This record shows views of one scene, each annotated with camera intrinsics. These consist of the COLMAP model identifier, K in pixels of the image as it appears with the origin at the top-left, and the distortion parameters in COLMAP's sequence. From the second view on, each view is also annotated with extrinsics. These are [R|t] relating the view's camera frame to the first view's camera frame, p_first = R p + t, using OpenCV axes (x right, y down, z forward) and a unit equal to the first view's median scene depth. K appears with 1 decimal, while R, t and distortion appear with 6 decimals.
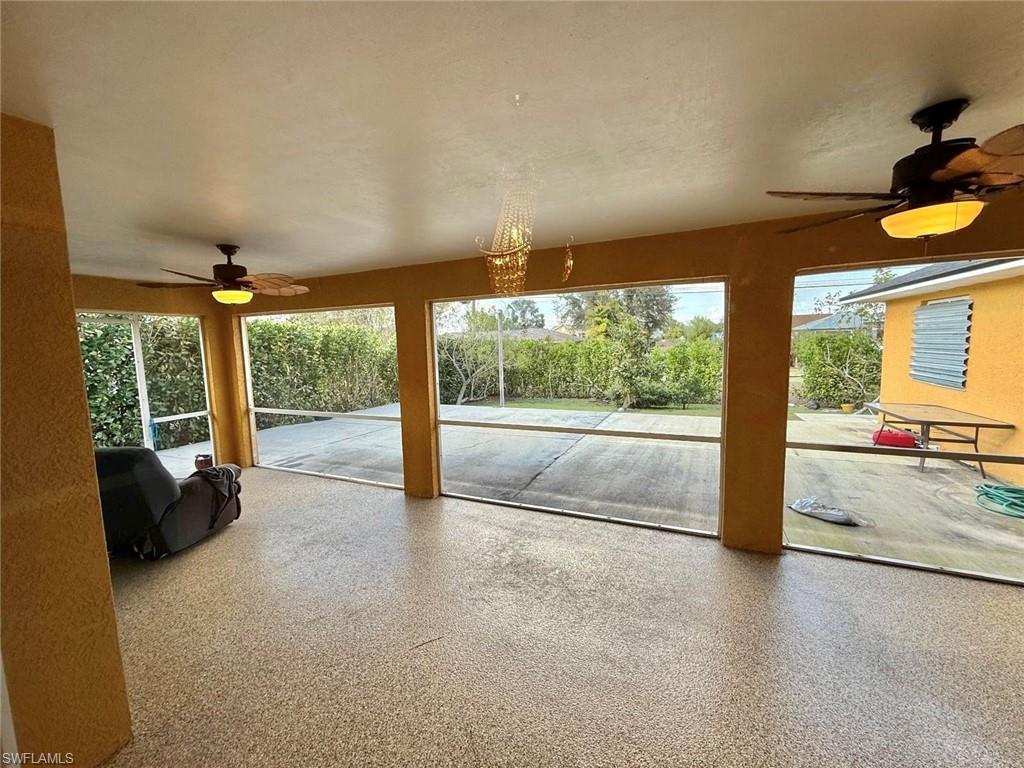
lens RADIAL K [[407.6, 0, 509.7], [0, 407.6, 387.0], [0, 0, 1]] dist [-0.000190, -0.000468]
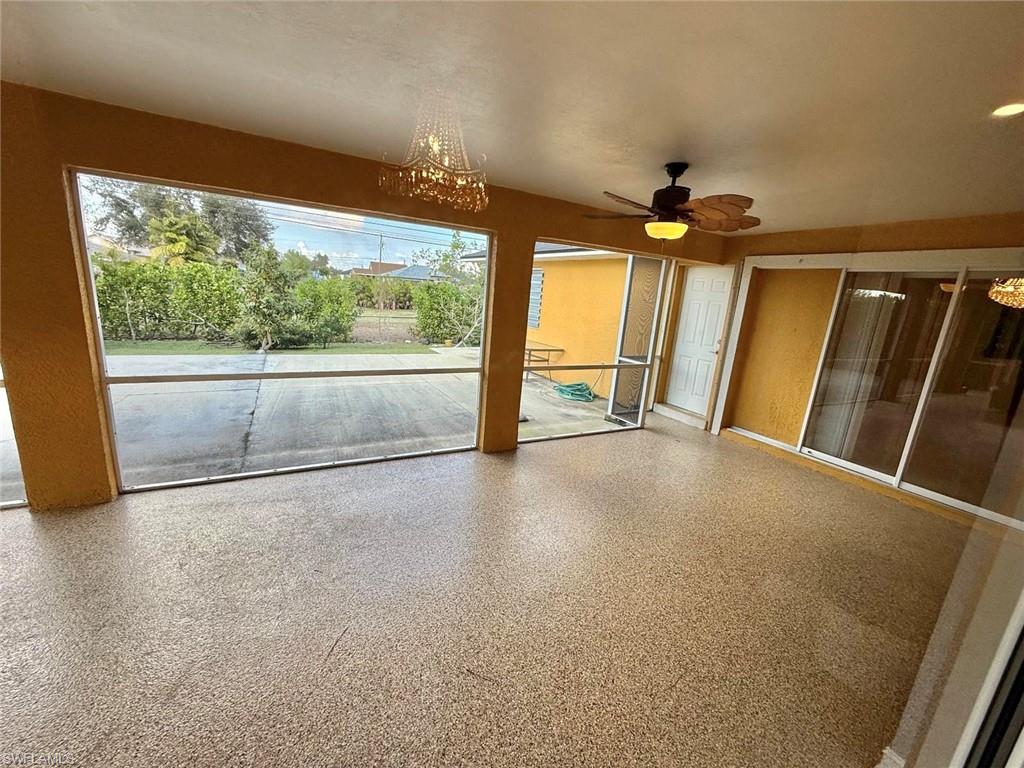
lens RADIAL K [[407.6, 0, 508.8], [0, 407.6, 385.2], [0, 0, 1]] dist [-0.000190, -0.000468]
pose [[0.603888, -0.108572, 0.789640, -0.264997], [-0.005665, 0.990070, 0.140463, 0.002827], [-0.797049, -0.089297, 0.597276, 0.134474]]
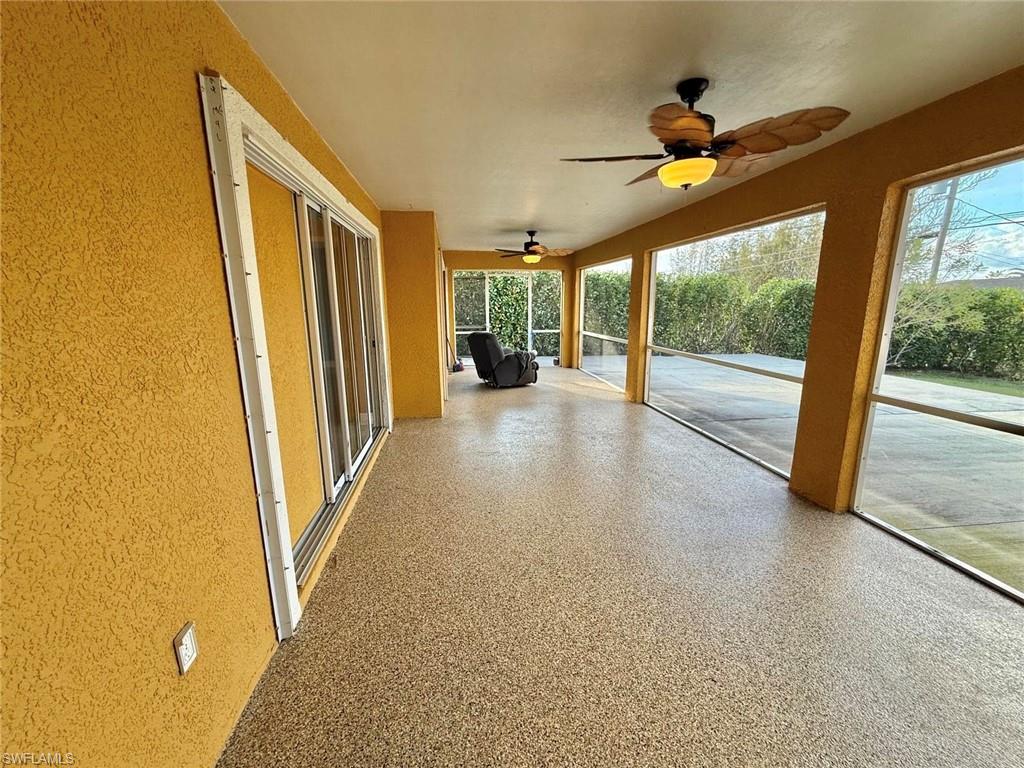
lens RADIAL K [[407.6, 0, 507.3], [0, 407.6, 383.3], [0, 0, 1]] dist [-0.000190, -0.000468]
pose [[0.529434, 0.188673, -0.827105, 0.615183], [-0.101214, 0.982040, 0.159228, 0.034977], [0.842292, -0.000586, 0.539021, -0.069098]]
